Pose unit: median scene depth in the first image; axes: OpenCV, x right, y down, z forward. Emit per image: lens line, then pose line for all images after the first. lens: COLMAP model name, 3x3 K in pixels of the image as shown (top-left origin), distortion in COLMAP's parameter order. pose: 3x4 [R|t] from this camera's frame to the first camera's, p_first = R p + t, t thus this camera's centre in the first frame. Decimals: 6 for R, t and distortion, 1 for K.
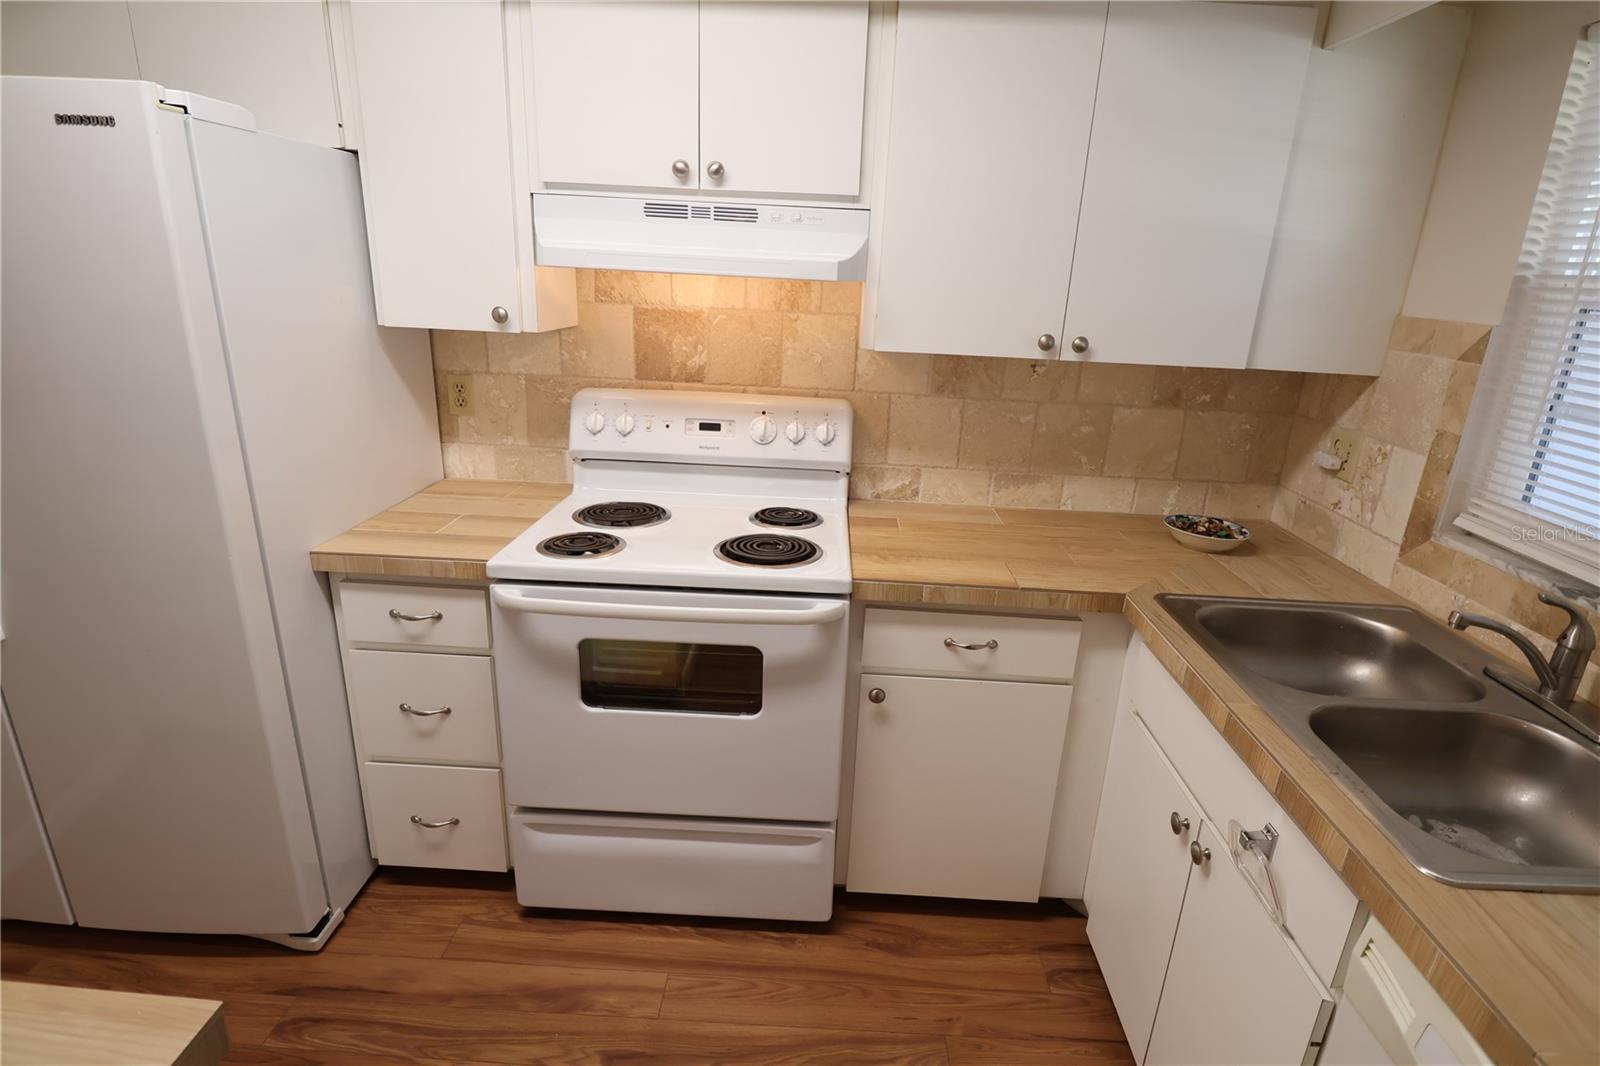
lens RADIAL K [[780.0, 0, 807.7], [0, 780.0, 524.8], [0, 0, 1]] dist [0.002038, -0.012791]
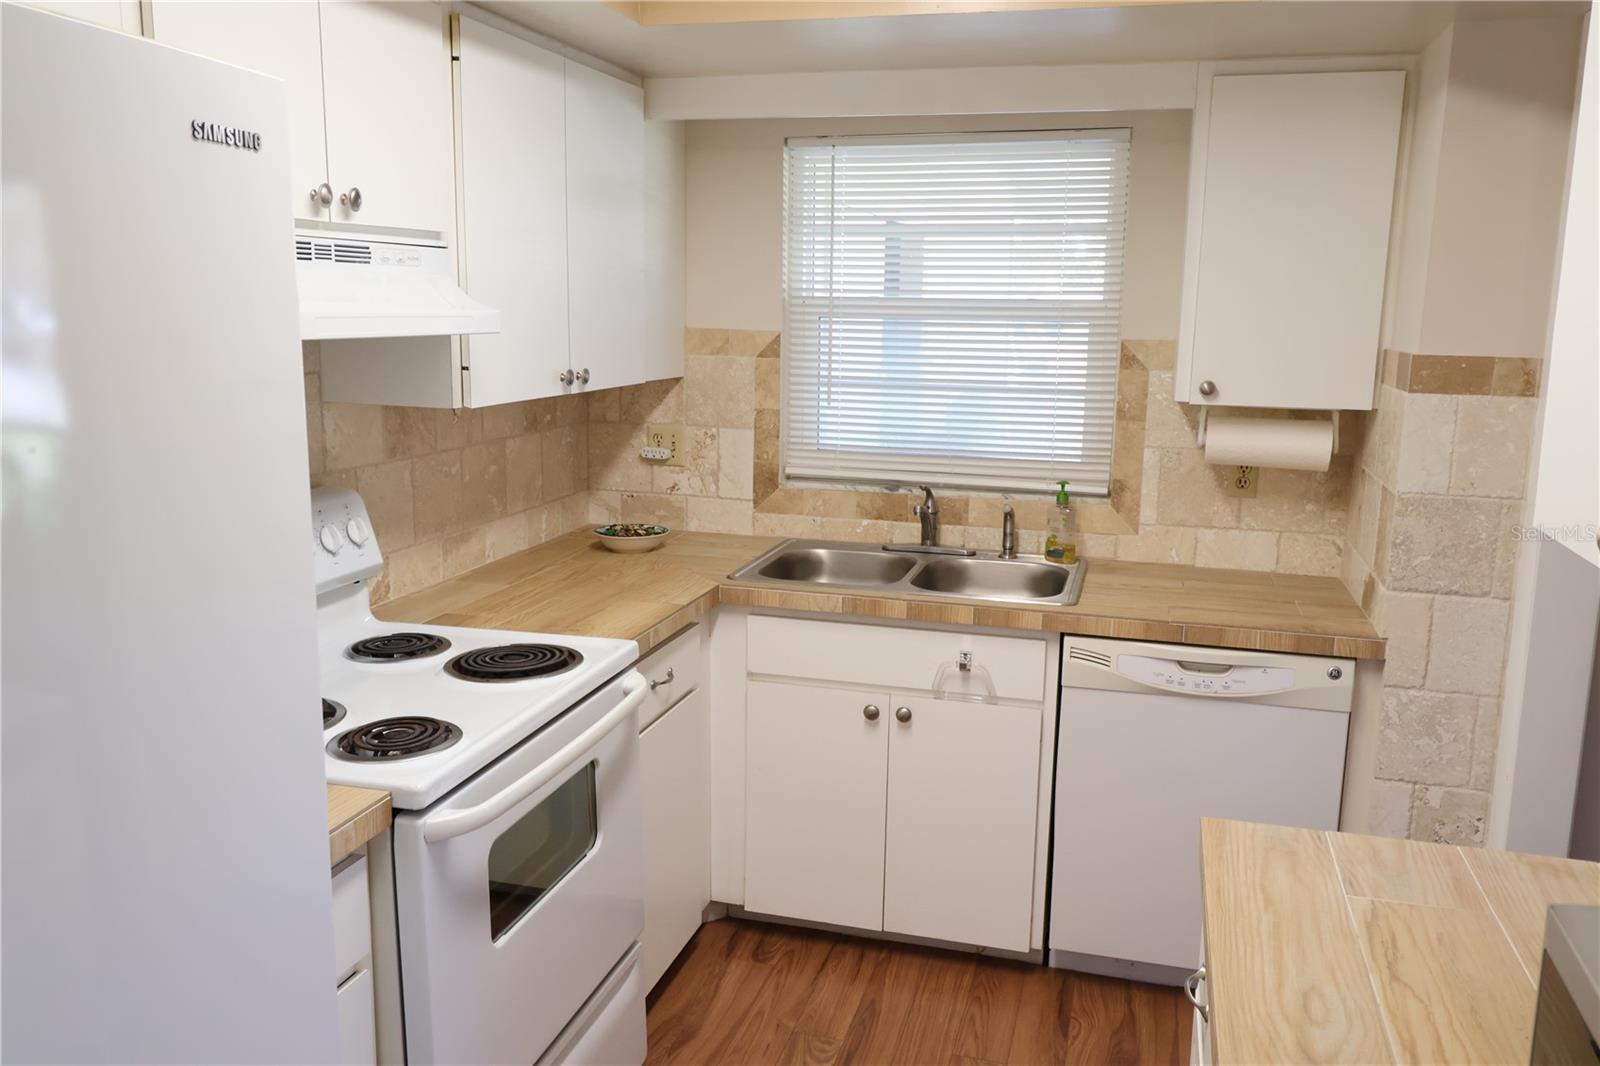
lens RADIAL K [[1283.1, 0, 800.0], [0, 1283.1, 533.0], [0, 0, 1]] dist [0.026851, -0.001252]
pose [[0.239275, -0.216874, 0.946421, -1.194174], [0.292665, 0.945511, 0.142674, -0.194390], [-0.925794, 0.242846, 0.289708, 0.309251]]
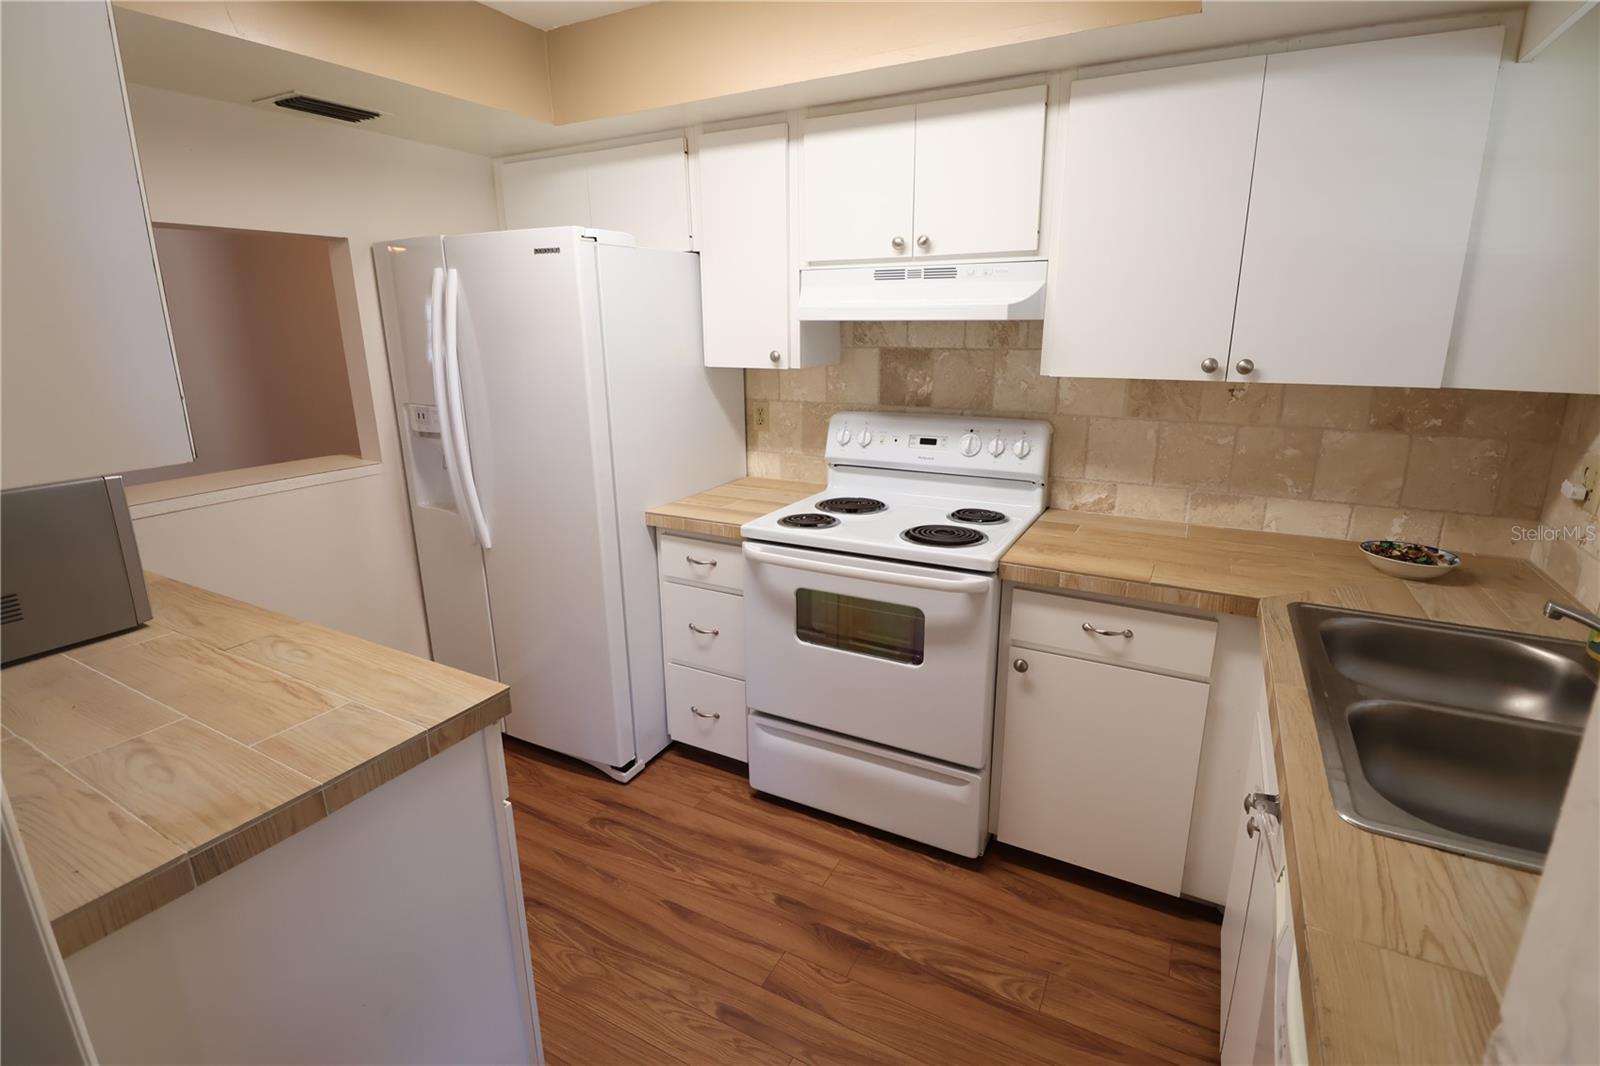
lens RADIAL K [[735.4, 0, 809.5], [0, 735.4, 513.5], [0, 0, 1]] dist [0.002133, -0.014357]
pose [[0.894652, 0.062819, -0.442324, 0.271840], [-0.091780, 0.994791, -0.044357, 0.067990], [0.437234, 0.080281, 0.895758, -0.144464]]
